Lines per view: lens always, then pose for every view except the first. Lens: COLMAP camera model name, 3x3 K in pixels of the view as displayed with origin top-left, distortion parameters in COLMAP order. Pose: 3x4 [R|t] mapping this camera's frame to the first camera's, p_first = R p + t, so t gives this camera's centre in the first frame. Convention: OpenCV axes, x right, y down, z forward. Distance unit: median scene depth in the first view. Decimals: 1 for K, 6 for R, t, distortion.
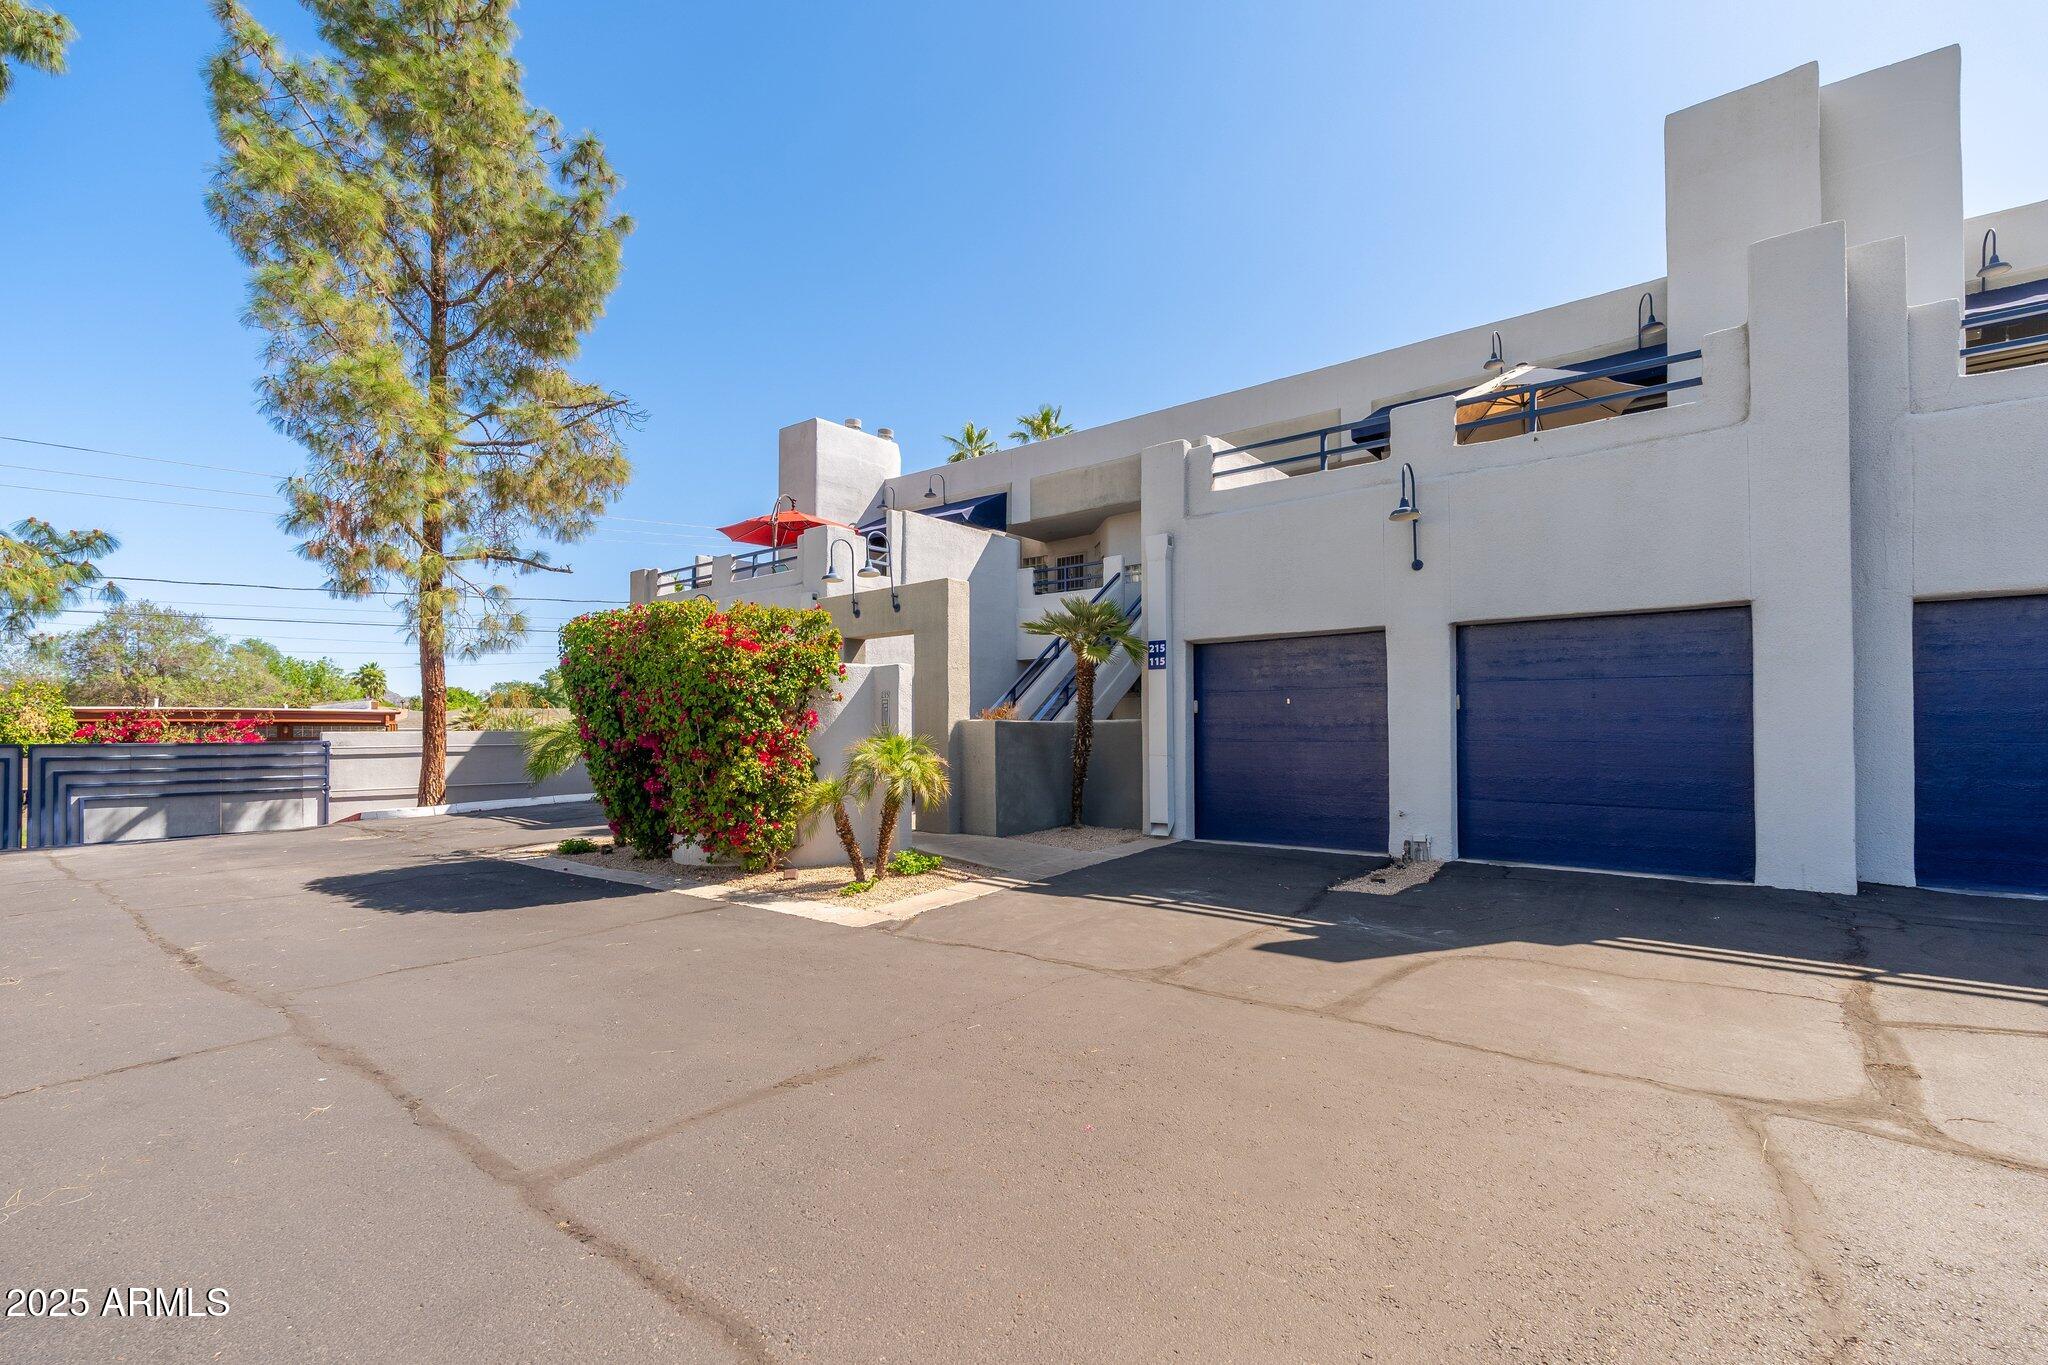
lens RADIAL K [[909.5, 0, 1021.1], [0, 909.5, 689.5], [0, 0, 1]] dist [-0.001121, -0.000549]
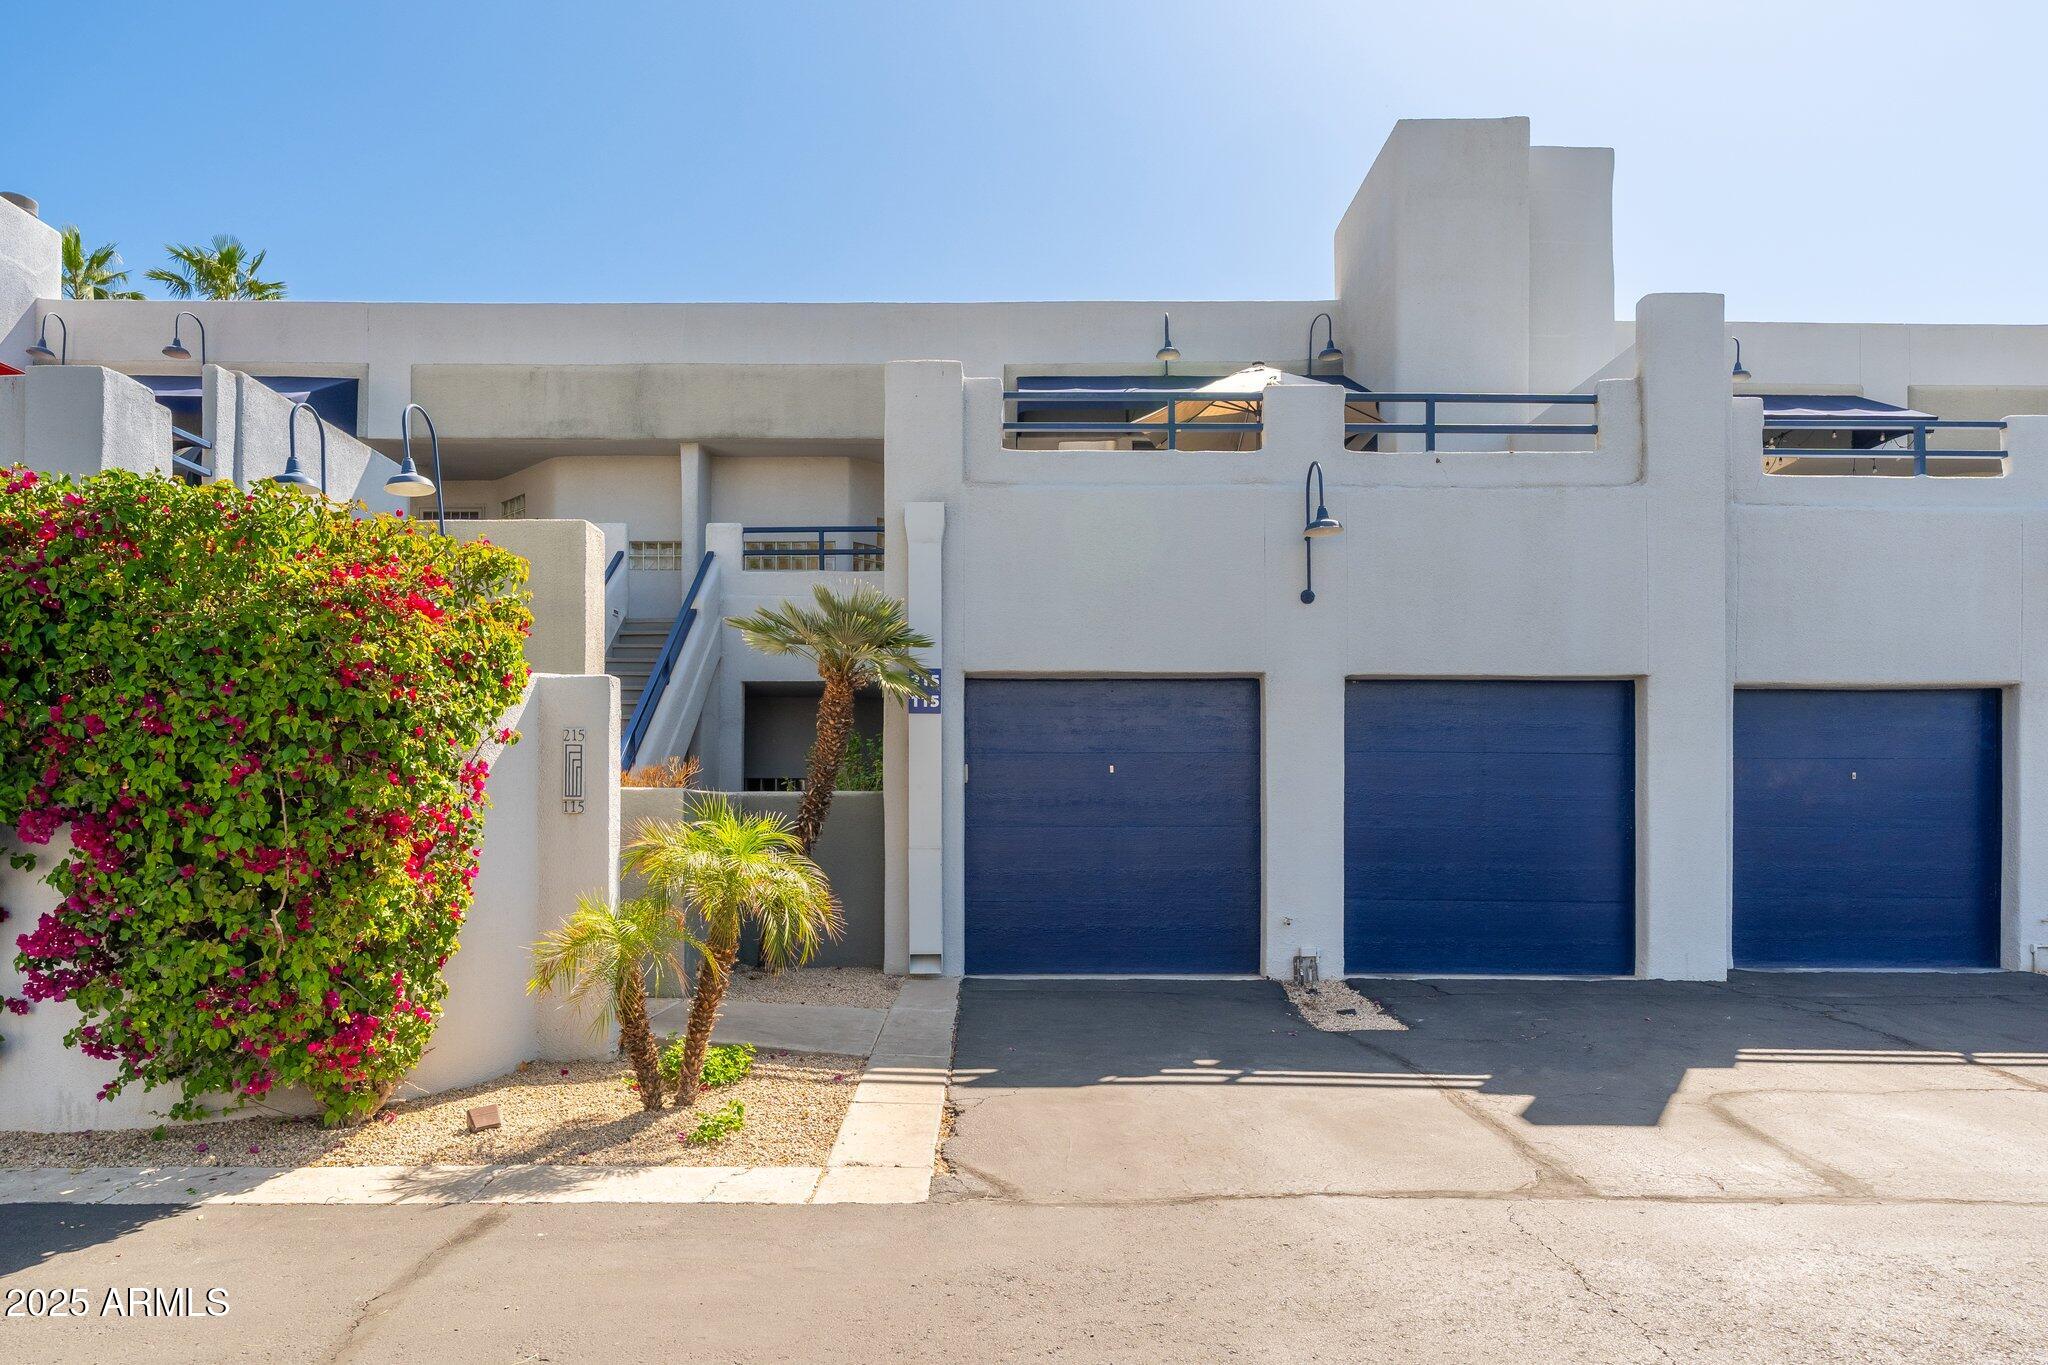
lens RADIAL K [[1259.0, 0, 1023.9], [0, 1259.0, 788.3], [0, 0, 1]] dist [0.000579, 0.001243]
pose [[0.778079, 0.018201, 0.627903, -0.392079], [-0.035764, 0.999242, 0.015352, 0.015827], [-0.627148, -0.034402, 0.778140, 0.301081]]
